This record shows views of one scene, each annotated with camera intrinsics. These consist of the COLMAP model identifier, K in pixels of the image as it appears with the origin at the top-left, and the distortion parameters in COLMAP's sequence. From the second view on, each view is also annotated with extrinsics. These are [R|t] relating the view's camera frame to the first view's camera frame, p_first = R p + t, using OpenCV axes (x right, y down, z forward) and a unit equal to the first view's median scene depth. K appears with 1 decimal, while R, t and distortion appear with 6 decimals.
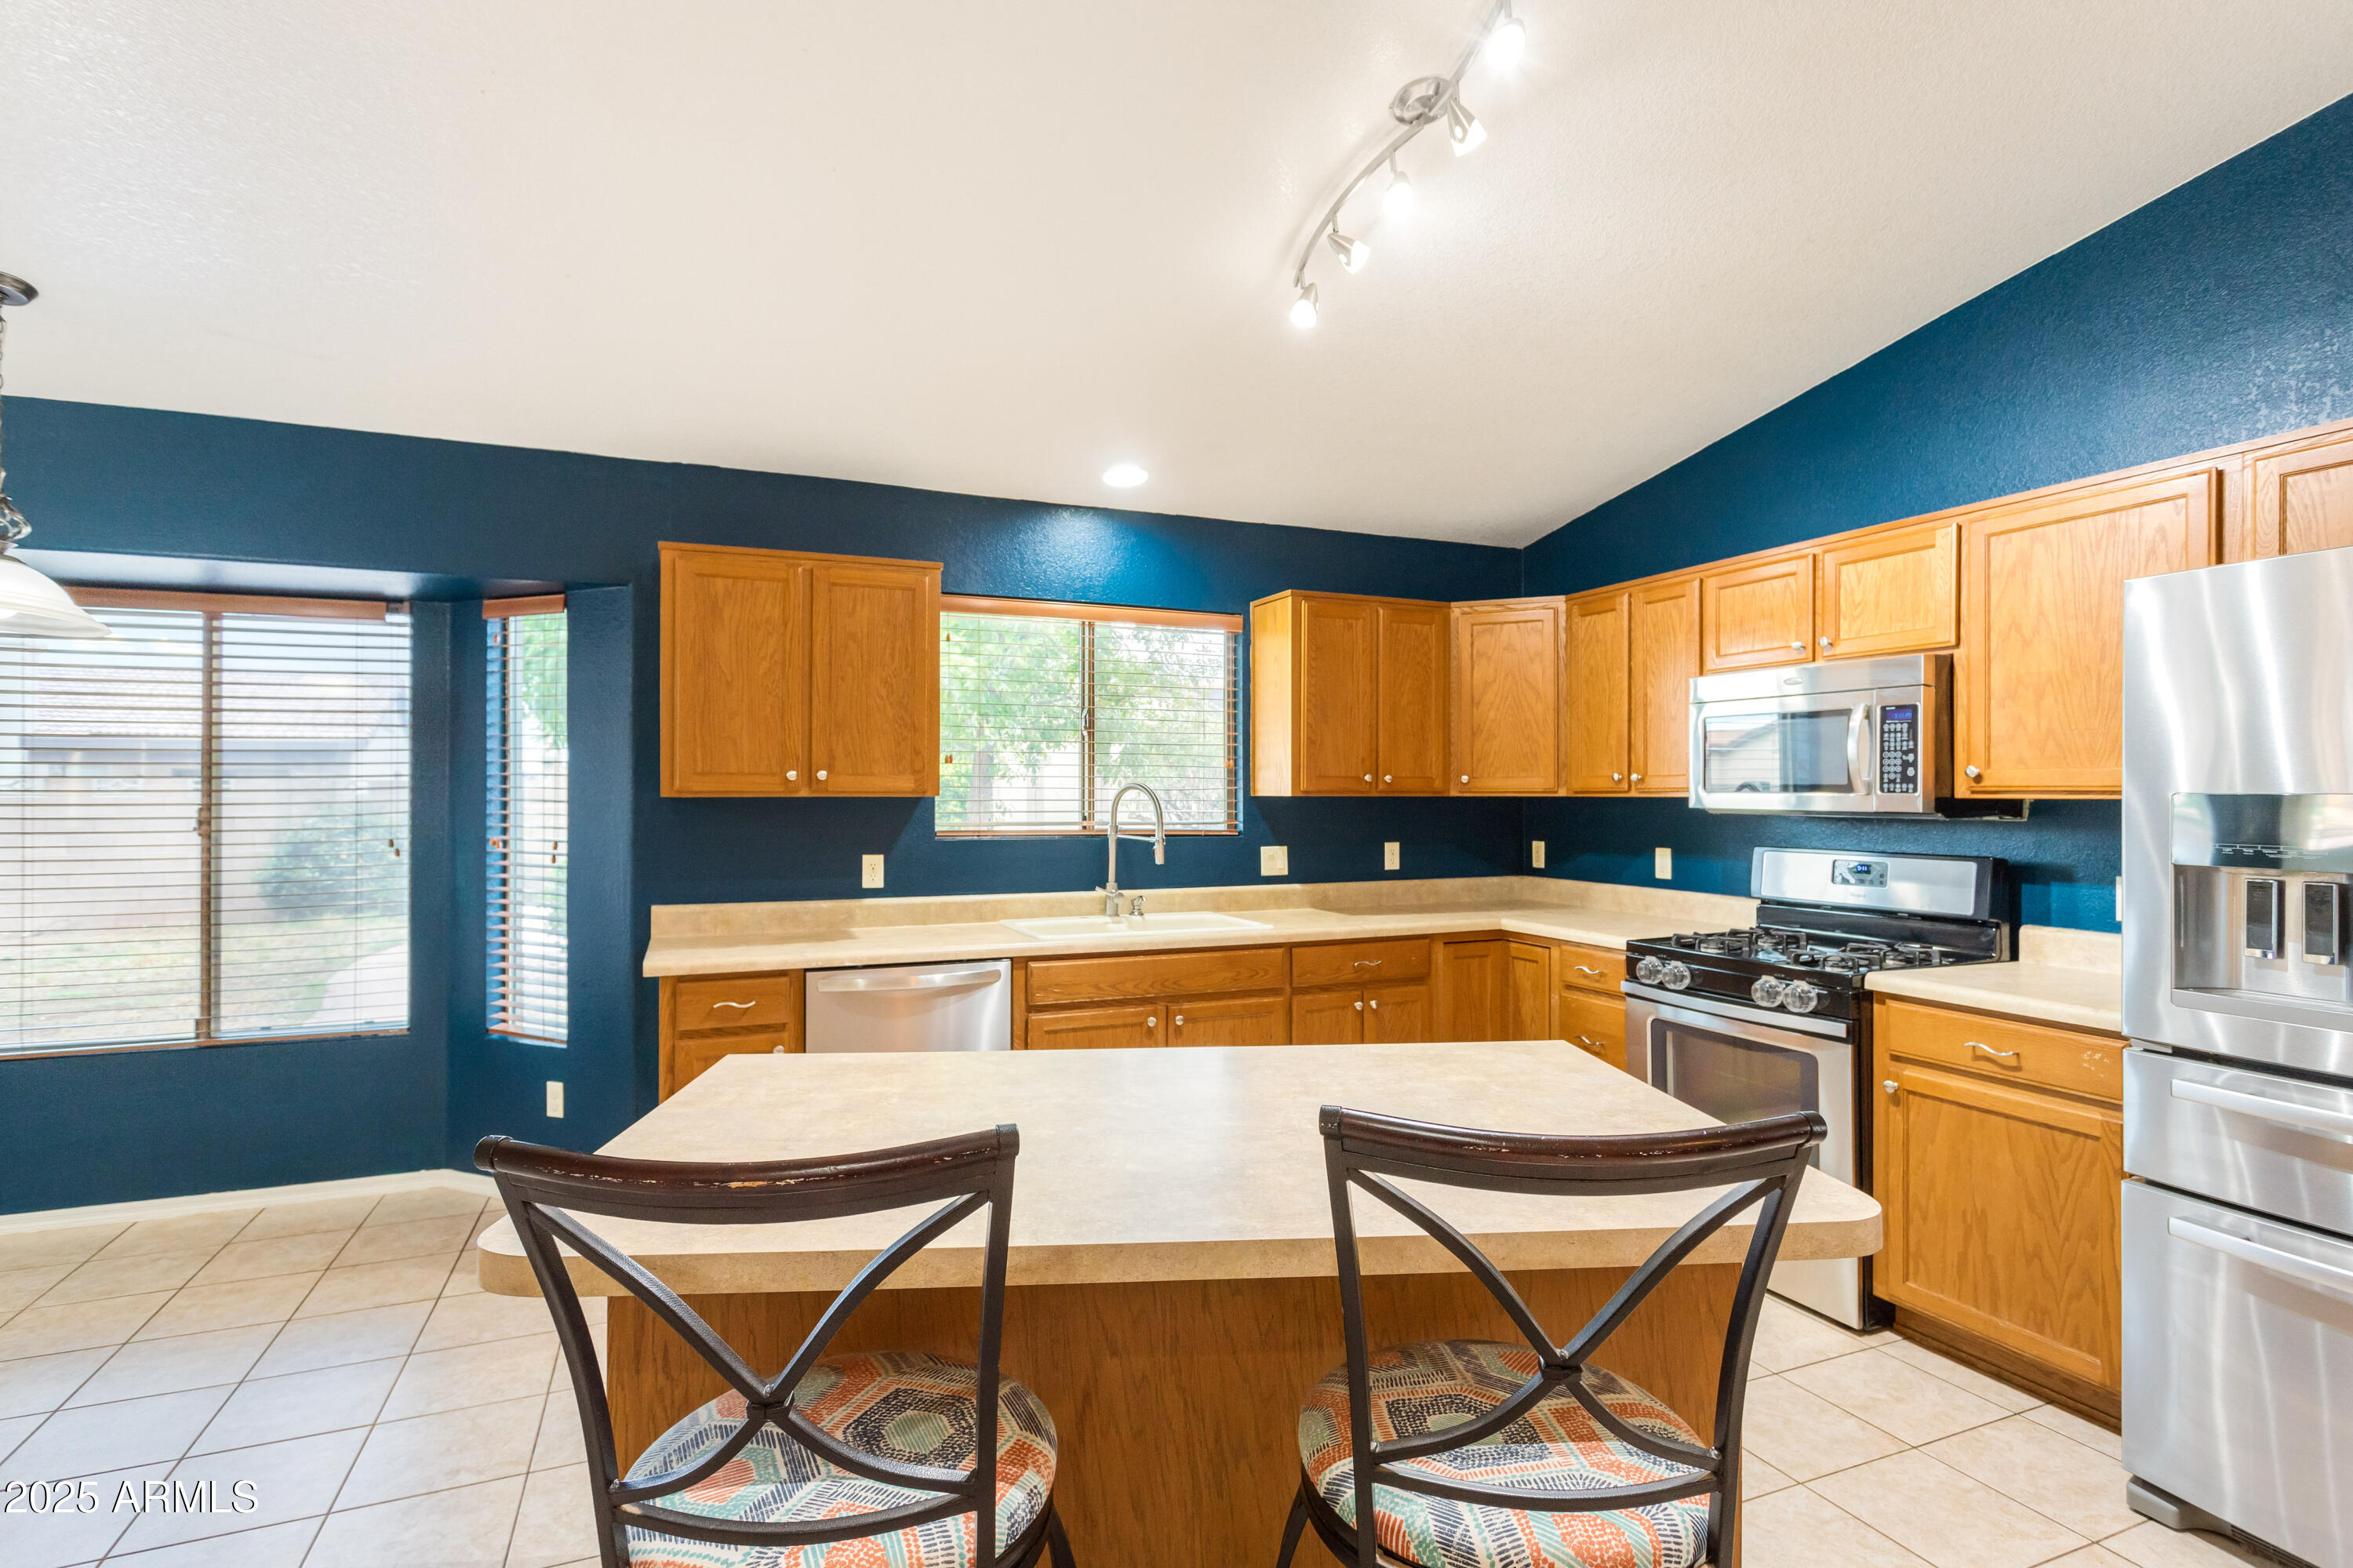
lens RADIAL K [[1142.2, 0, 1172.1], [0, 1142.2, 790.7], [0, 0, 1]] dist [0.000645, 0.000330]
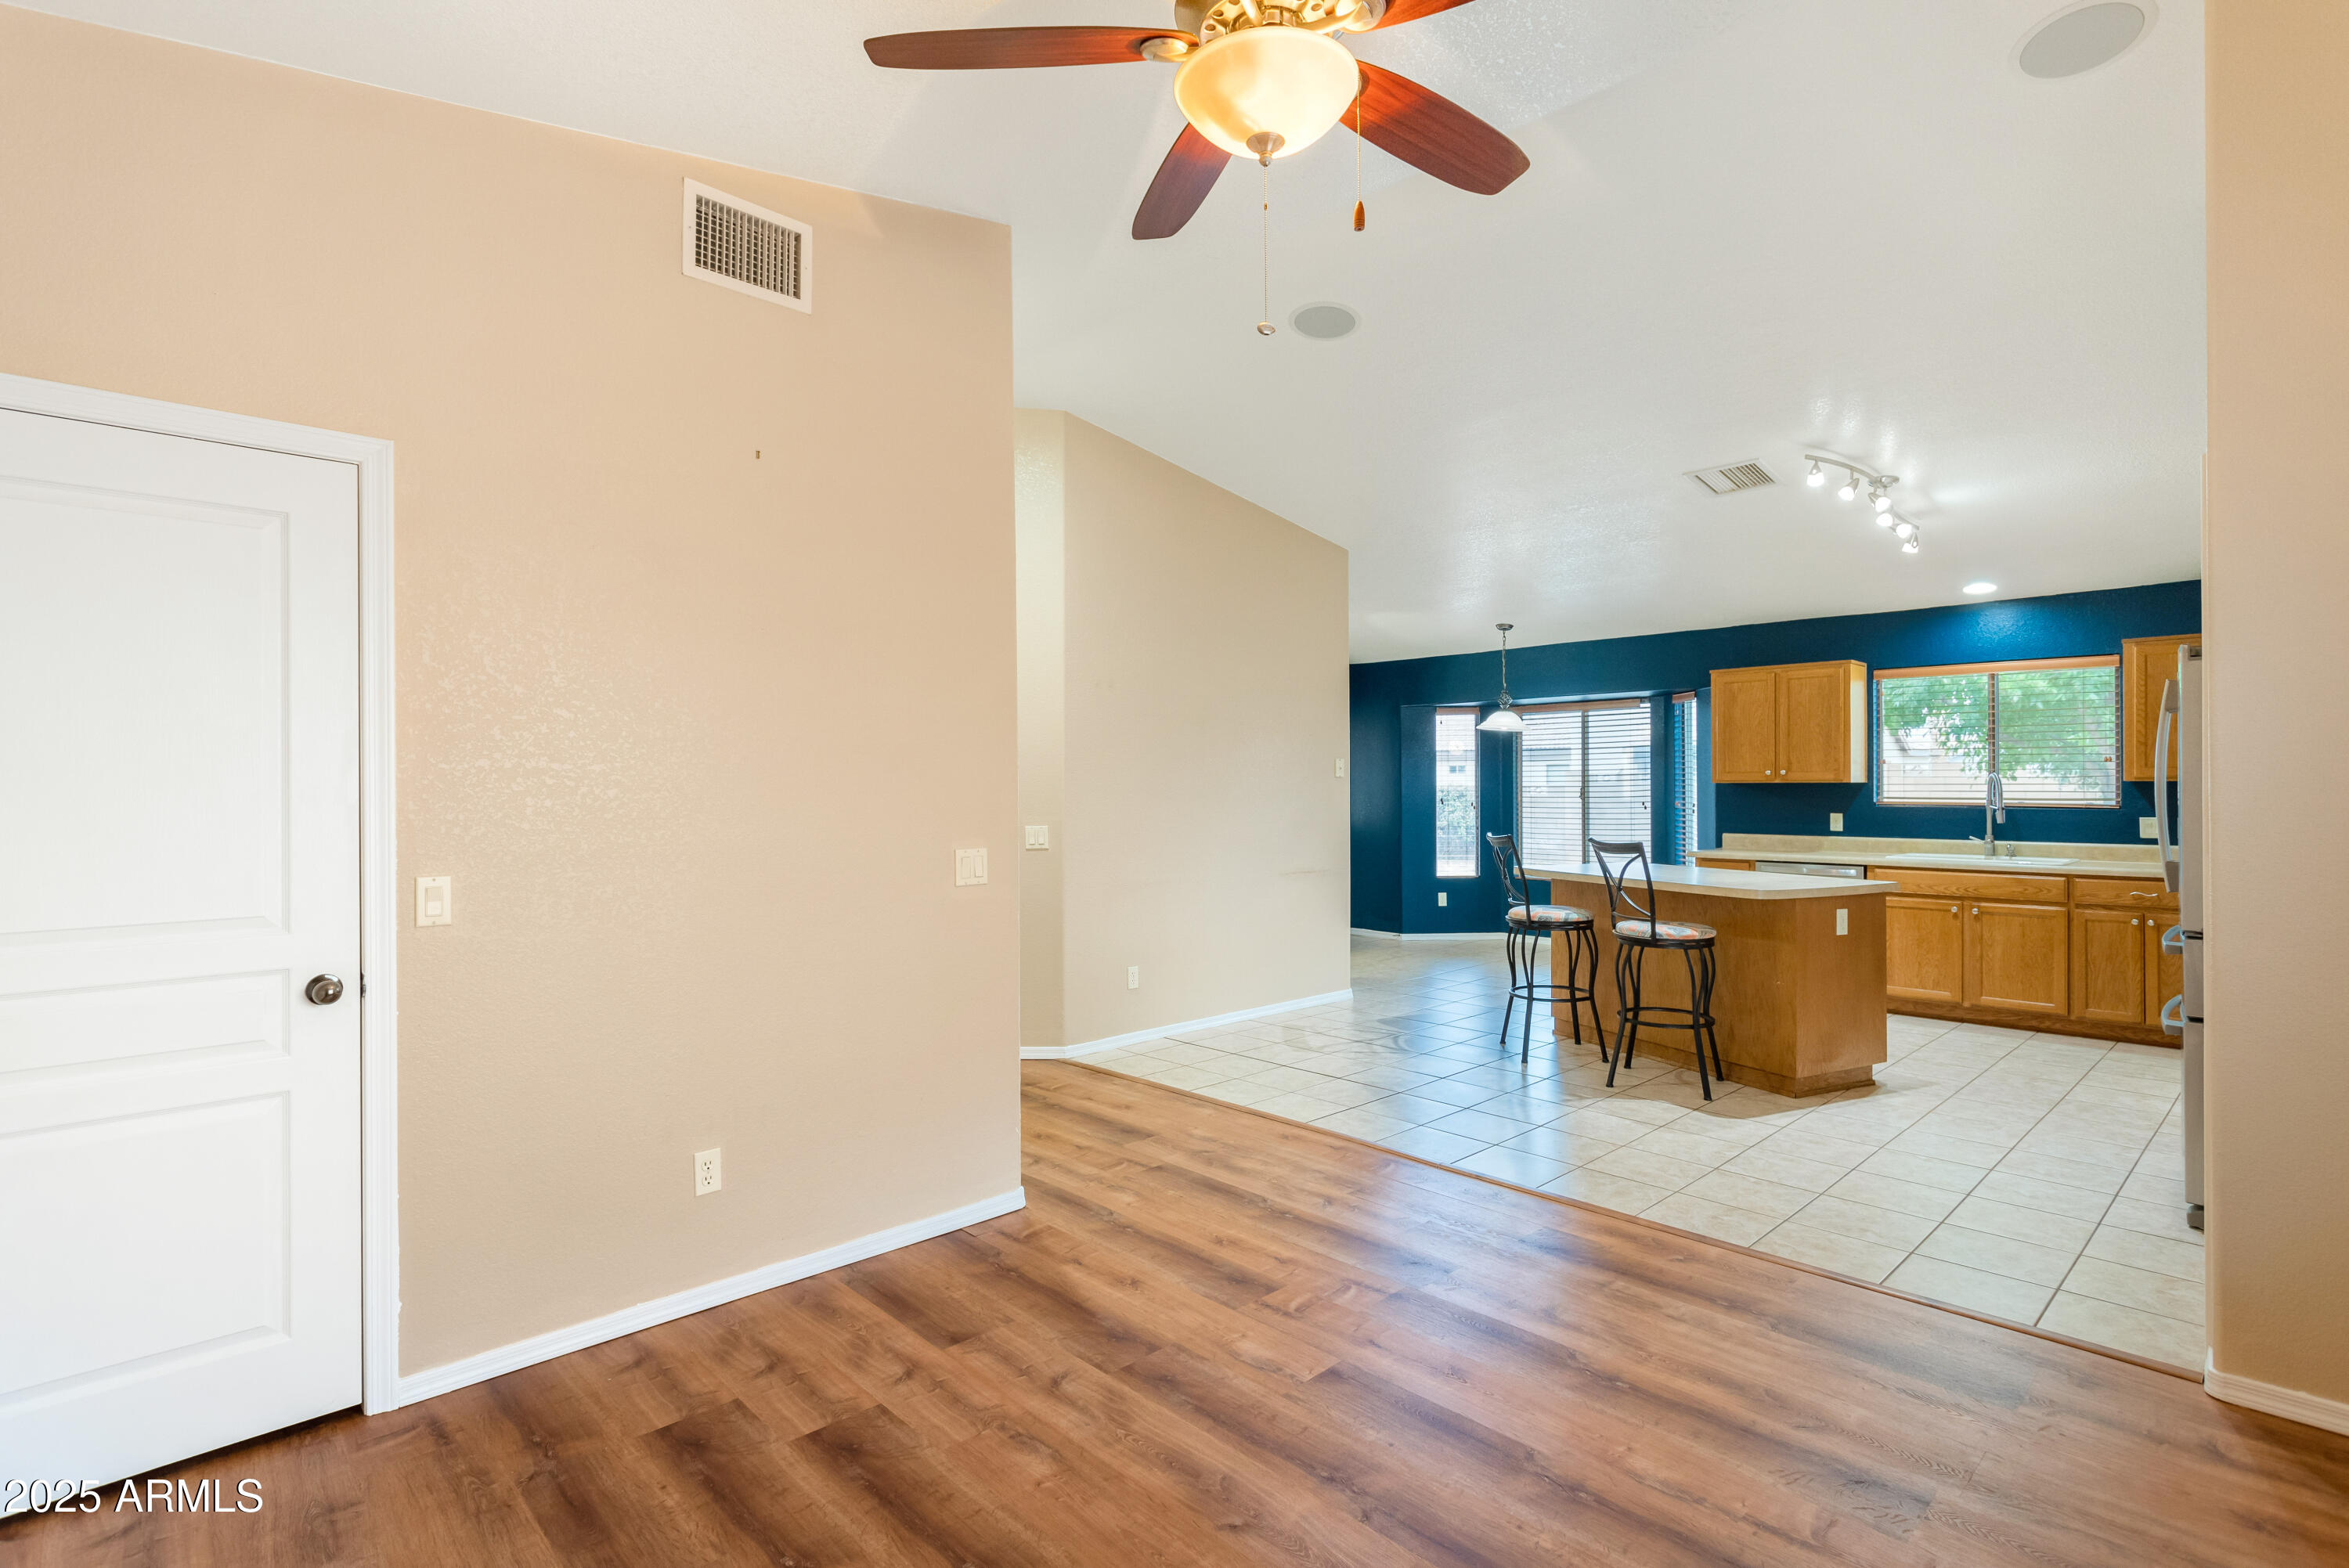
lens RADIAL K [[1140.1, 0, 1171.2], [0, 1140.1, 783.9], [0, 0, 1]] dist [0.000645, 0.000330]
pose [[0.368642, -0.002935, -0.929567, 1.093153], [0.006055, 0.999981, -0.000756, 0.002265], [0.929552, -0.005350, 0.368653, -0.719734]]
